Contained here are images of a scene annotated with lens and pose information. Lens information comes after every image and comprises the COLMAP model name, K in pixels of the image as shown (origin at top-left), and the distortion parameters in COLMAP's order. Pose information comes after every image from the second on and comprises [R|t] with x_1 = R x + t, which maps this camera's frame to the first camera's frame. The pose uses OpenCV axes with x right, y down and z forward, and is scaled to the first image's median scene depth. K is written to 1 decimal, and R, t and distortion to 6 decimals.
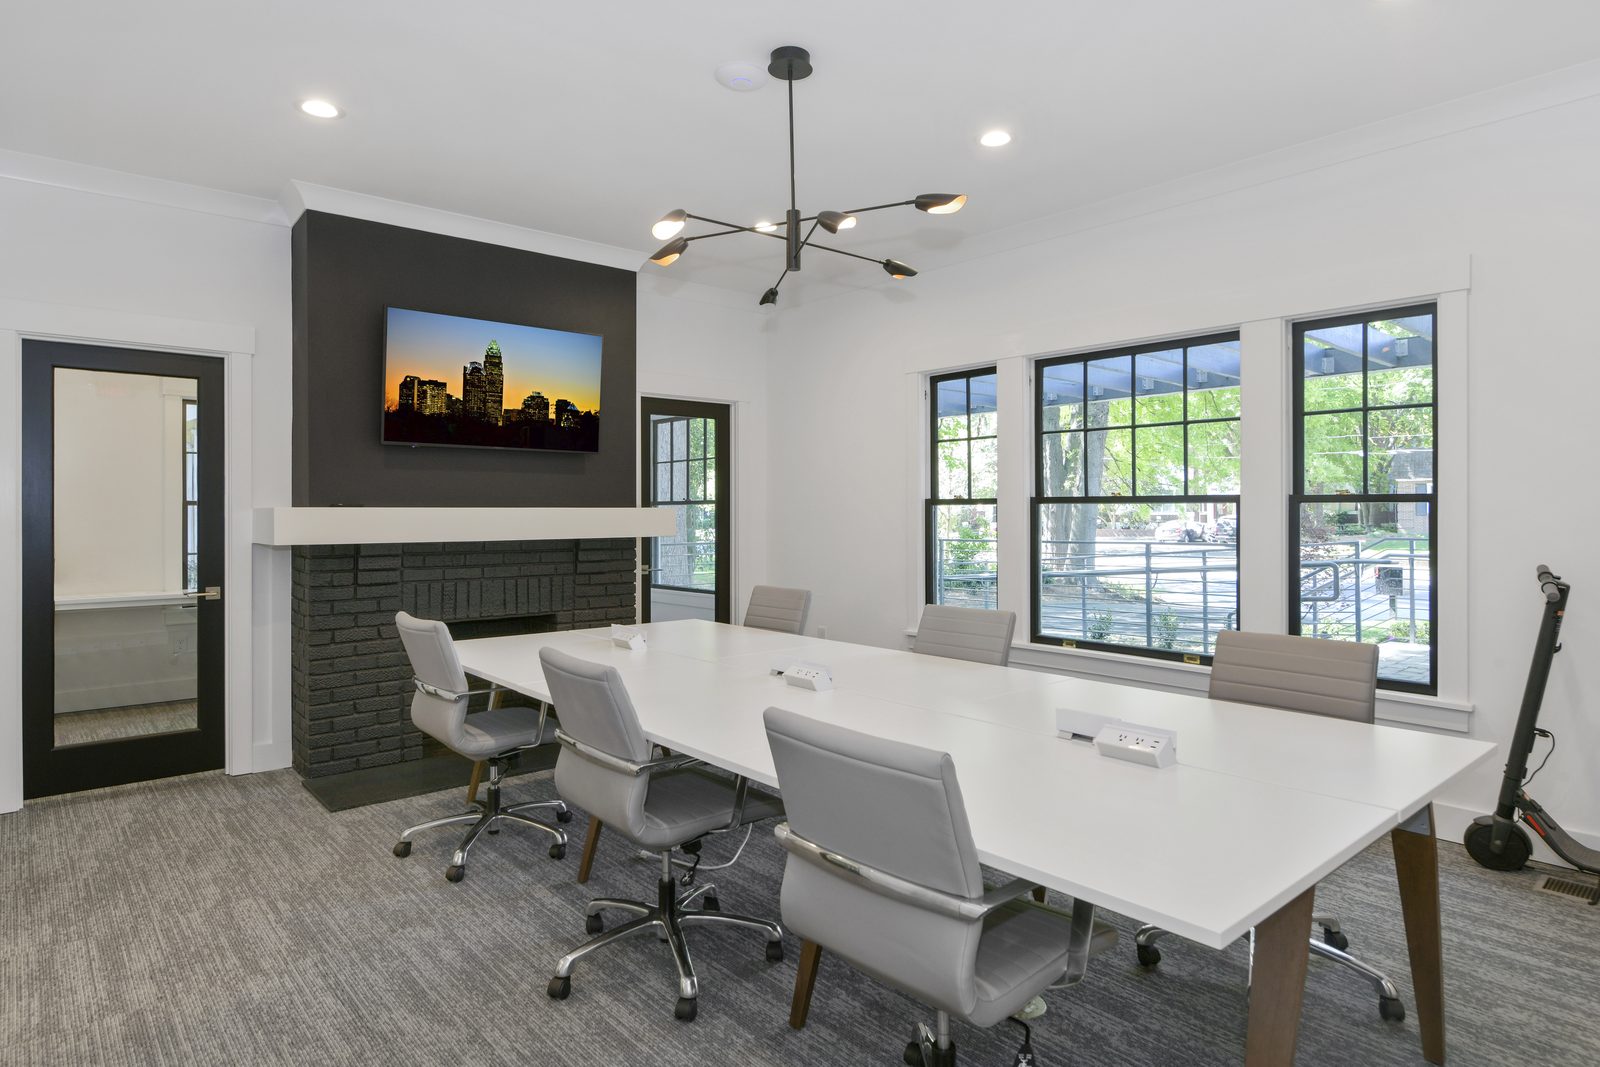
lens RADIAL K [[870.8, 0, 800.4], [0, 870.8, 523.4], [0, 0, 1]] dist [0.000583, 0.003693]
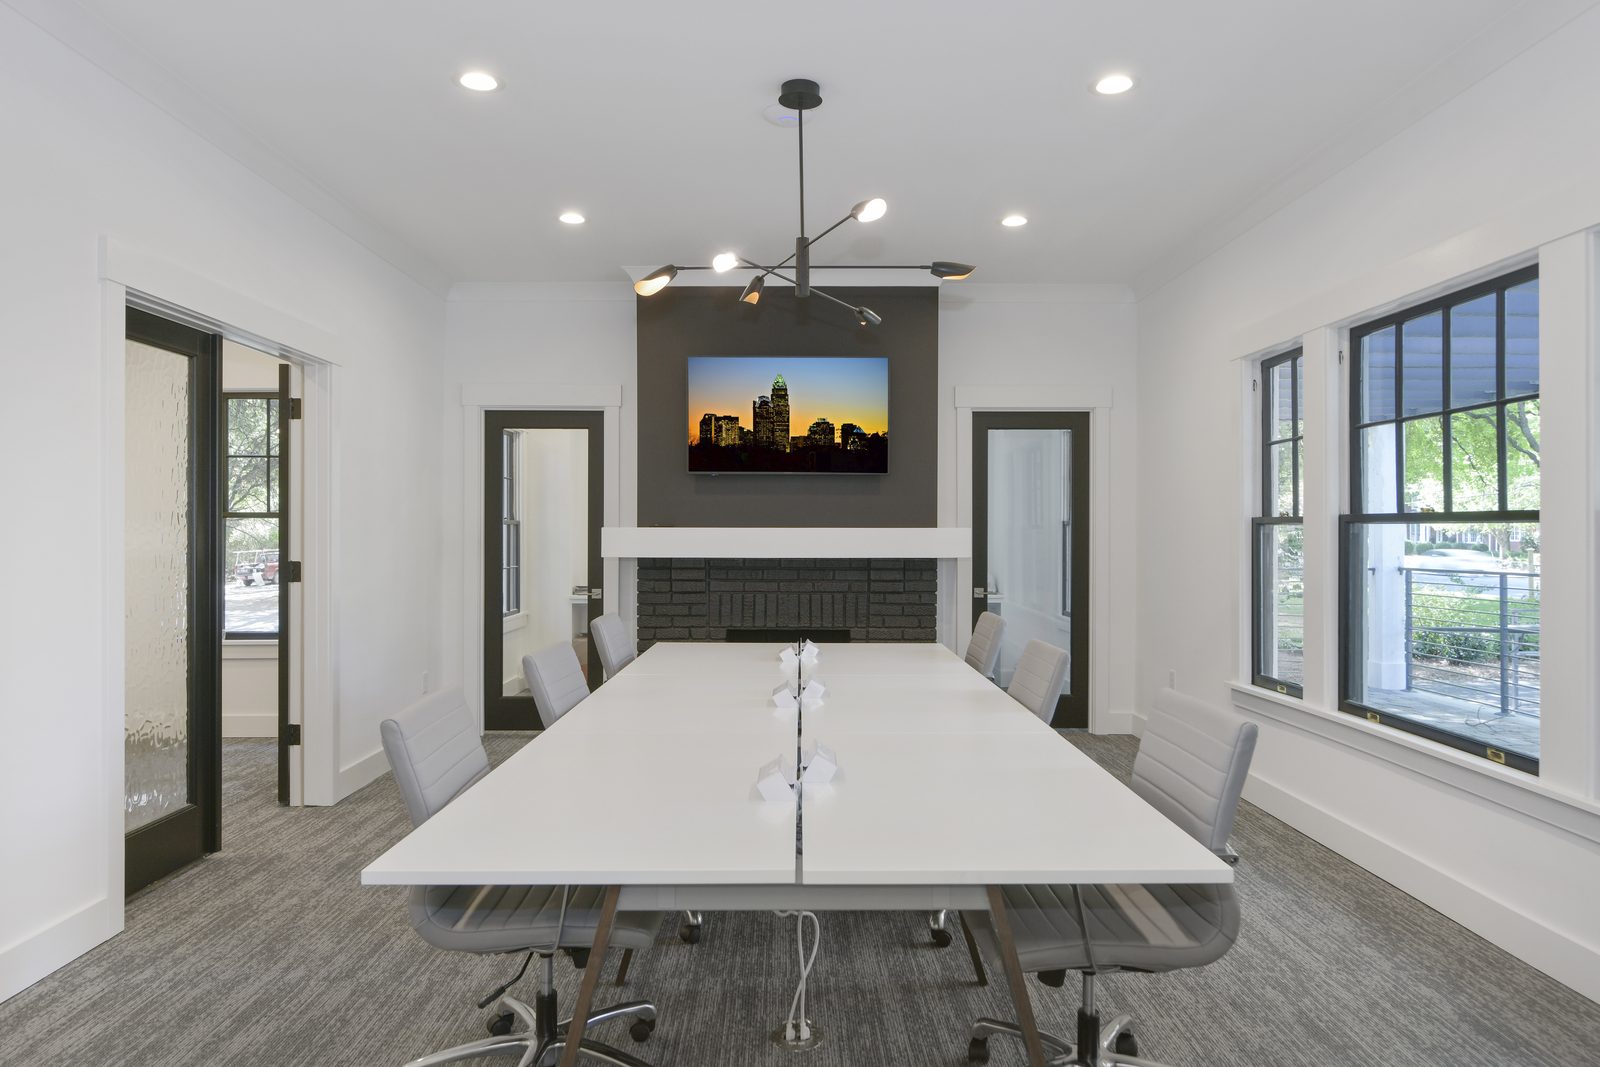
lens RADIAL K [[965.0, 0, 802.1], [0, 965.0, 533.9], [0, 0, 1]] dist [-0.003865, 0.001294]
pose [[0.777730, 0.005474, -0.628574, 0.432641], [-0.012304, 0.999903, -0.006516, -0.002392], [0.628478, 0.012802, 0.777722, 0.076341]]
